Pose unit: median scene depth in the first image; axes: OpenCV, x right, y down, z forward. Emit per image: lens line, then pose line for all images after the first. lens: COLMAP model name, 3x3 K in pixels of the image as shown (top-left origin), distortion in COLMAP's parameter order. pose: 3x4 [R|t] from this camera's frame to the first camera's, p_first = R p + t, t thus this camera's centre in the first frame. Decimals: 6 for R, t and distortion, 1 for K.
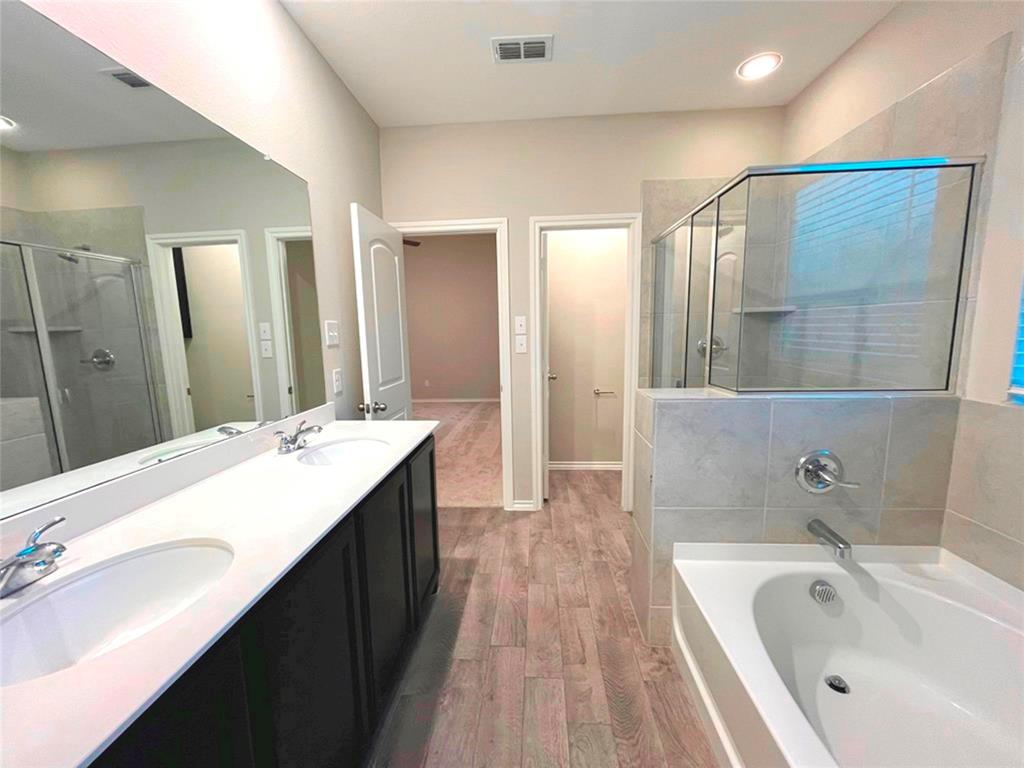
lens RADIAL K [[411.1, 0, 513.5], [0, 411.1, 383.7], [0, 0, 1]] dist [-0.000129, 0.000105]
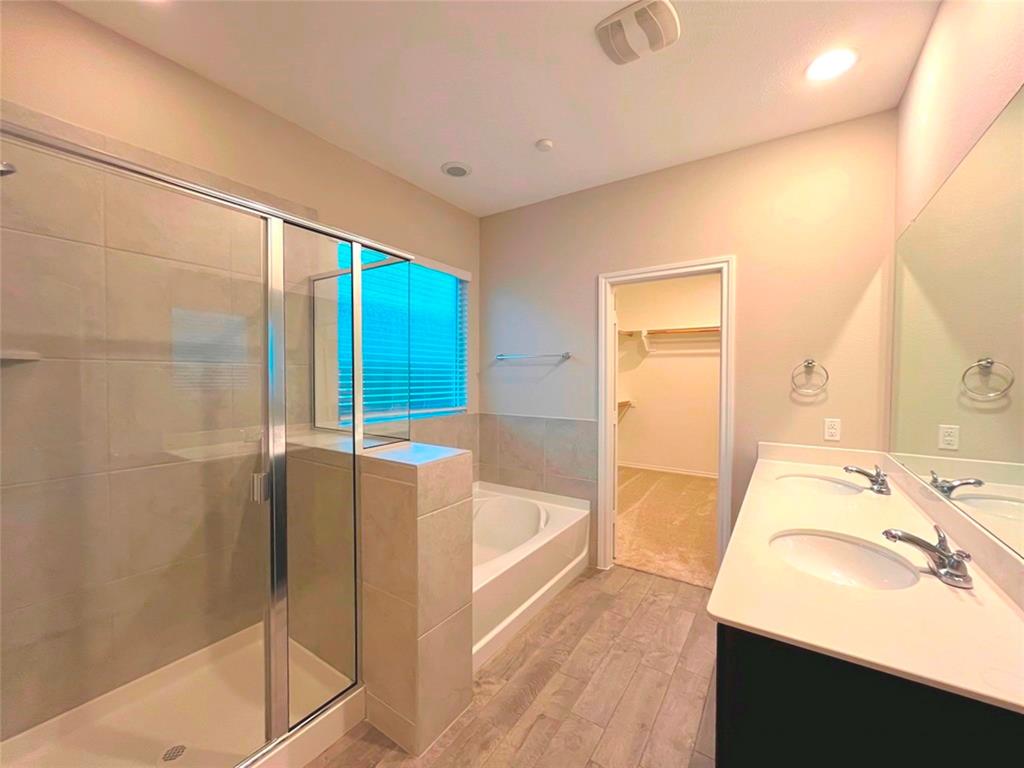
lens RADIAL K [[411.1, 0, 513.3], [0, 411.1, 384.3], [0, 0, 1]] dist [-0.000129, 0.000105]
pose [[-0.864538, 0.005158, 0.502540, -0.152927], [0.082431, 0.987861, 0.131669, -0.139272], [-0.495761, 0.155257, -0.854469, 0.981392]]
